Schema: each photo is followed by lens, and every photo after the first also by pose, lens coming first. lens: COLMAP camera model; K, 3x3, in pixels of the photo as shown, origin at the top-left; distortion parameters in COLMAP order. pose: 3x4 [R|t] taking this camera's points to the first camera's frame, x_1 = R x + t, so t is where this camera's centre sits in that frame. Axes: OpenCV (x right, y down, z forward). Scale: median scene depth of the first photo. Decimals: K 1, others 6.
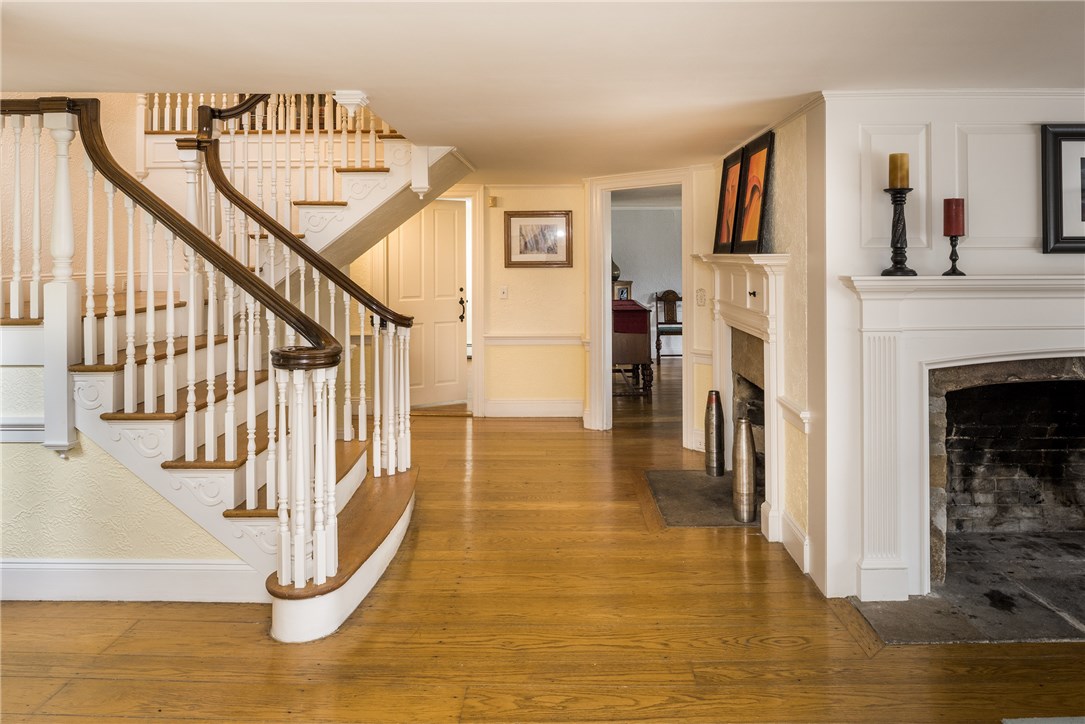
lens RADIAL K [[749.5, 0, 540.0], [0, 749.5, 256.6], [0, 0, 1]] dist [-0.009955, -0.003636]
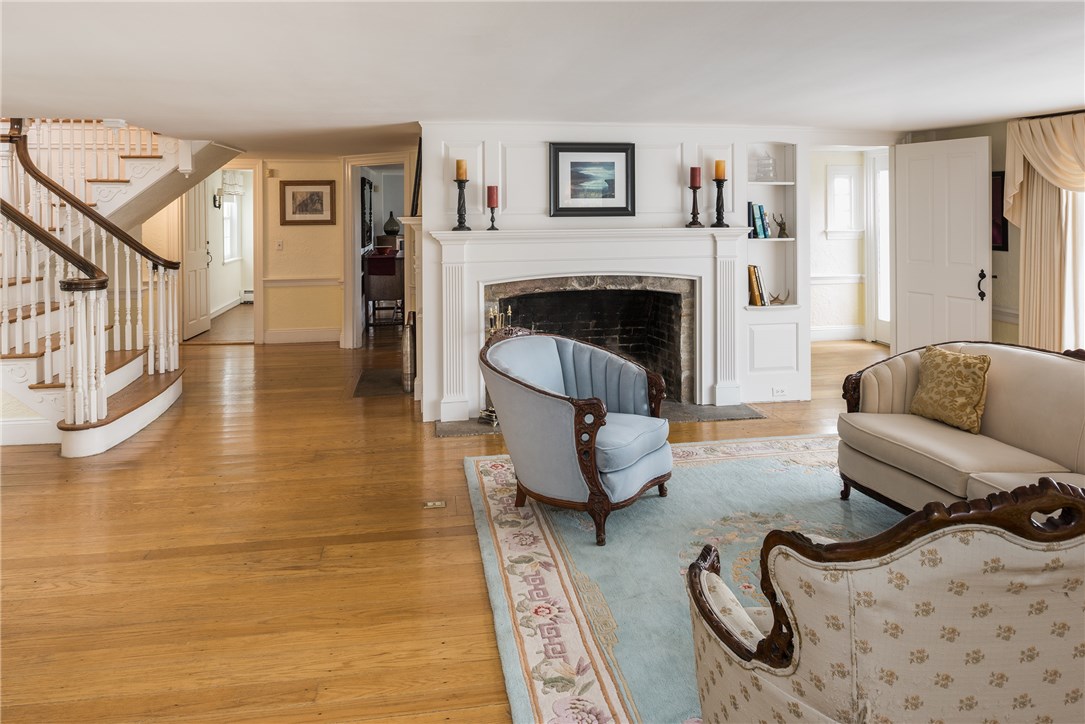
lens RADIAL K [[755.3, 0, 540.2], [0, 755.3, 212.0], [0, 0, 1]] dist [-0.007290, -0.003442]
pose [[0.983895, -0.004338, 0.178695, 0.260583], [0.003948, 0.999989, 0.002542, -0.015525], [-0.178704, -0.001795, 0.983901, -0.549112]]
